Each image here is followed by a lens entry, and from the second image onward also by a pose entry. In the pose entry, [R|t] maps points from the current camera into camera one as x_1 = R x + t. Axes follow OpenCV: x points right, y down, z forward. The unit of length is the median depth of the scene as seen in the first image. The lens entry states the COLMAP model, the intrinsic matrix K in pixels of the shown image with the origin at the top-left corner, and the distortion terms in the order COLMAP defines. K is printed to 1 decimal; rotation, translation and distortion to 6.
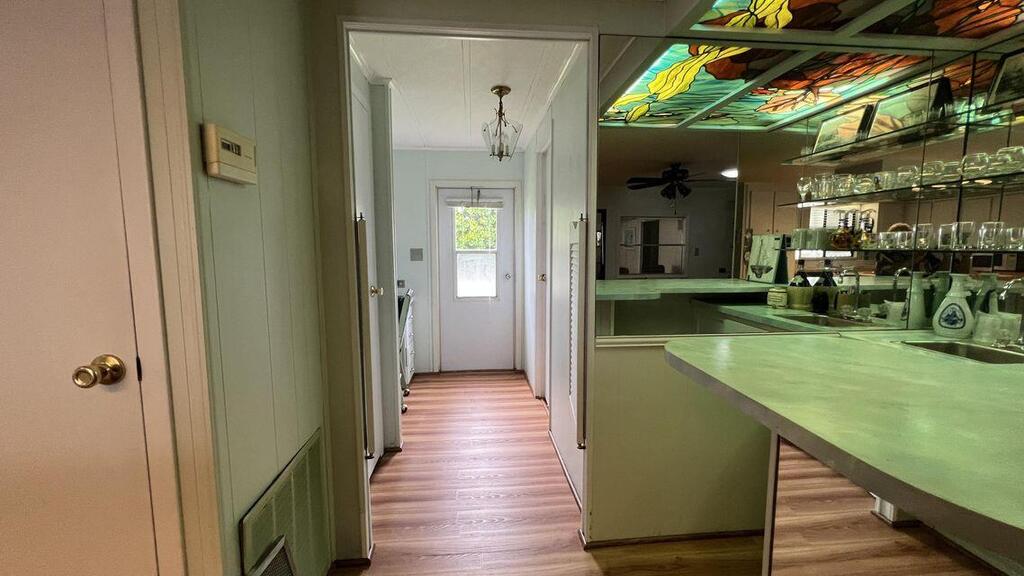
lens RADIAL K [[411.6, 0, 513.4], [0, 411.6, 286.1], [0, 0, 1]] dist [-0.001321, 0.000172]
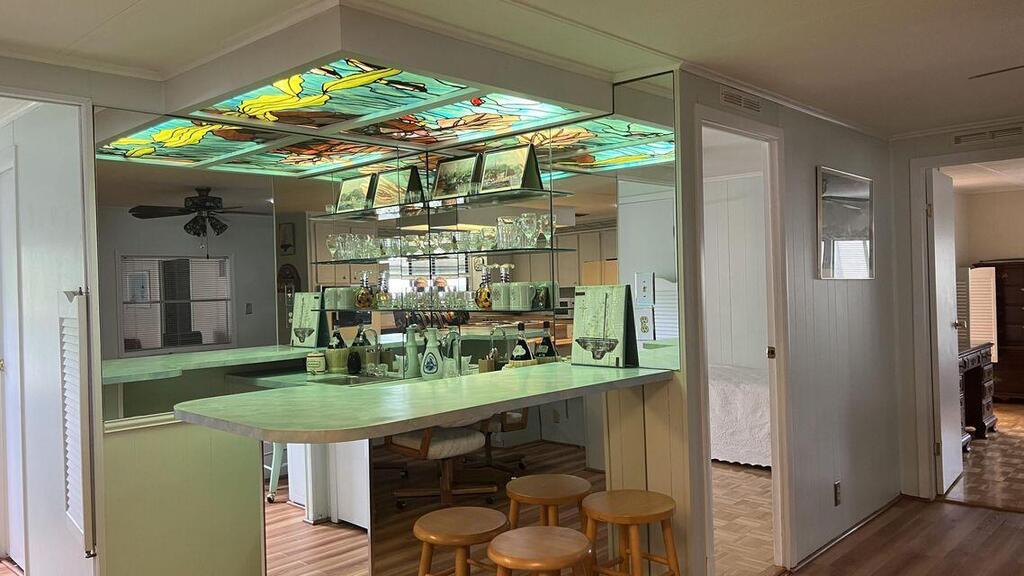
lens RADIAL K [[768.6, 0, 516.6], [0, 768.6, 284.5], [0, 0, 1]] dist [0.052816, -0.056092]
pose [[0.747127, -0.019643, 0.664391, -0.172599], [0.089902, 0.993364, -0.071728, 0.019694], [-0.658573, 0.113320, 0.743935, -0.619472]]
